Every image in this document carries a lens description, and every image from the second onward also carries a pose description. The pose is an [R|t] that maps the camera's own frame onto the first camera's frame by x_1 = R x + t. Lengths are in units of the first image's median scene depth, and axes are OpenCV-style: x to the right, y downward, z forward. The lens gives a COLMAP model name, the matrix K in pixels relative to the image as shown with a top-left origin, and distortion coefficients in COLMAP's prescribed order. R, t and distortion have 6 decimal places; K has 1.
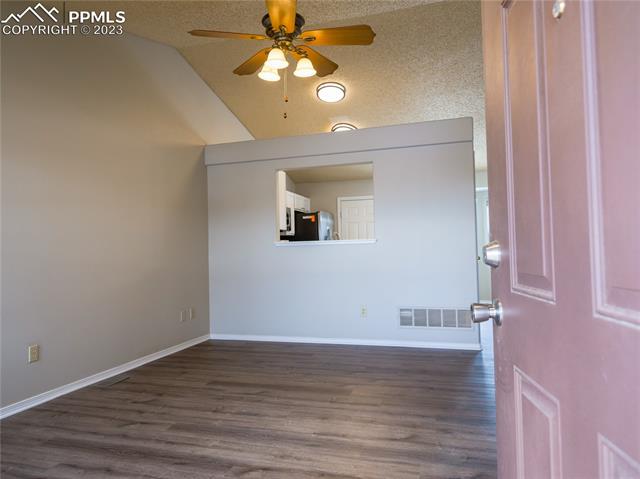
lens RADIAL K [[463.9, 0, 320.0], [0, 463.9, 239.5], [0, 0, 1]] dist [0.007804, 0.002405]
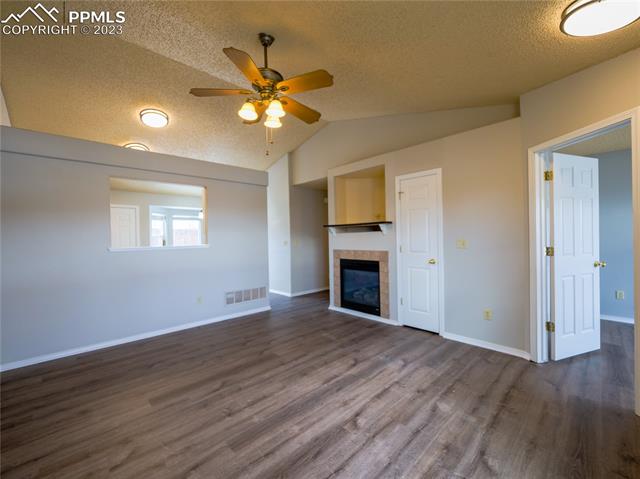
lens RADIAL K [[278.2, 0, 320.0], [0, 278.2, 239.5], [0, 0, 1]] dist [-0.002201, -0.000257]
pose [[0.464937, 0.006966, 0.885316, -0.713845], [-0.018220, 0.999833, 0.001702, -0.036508], [-0.885156, -0.016921, 0.464986, 0.542800]]
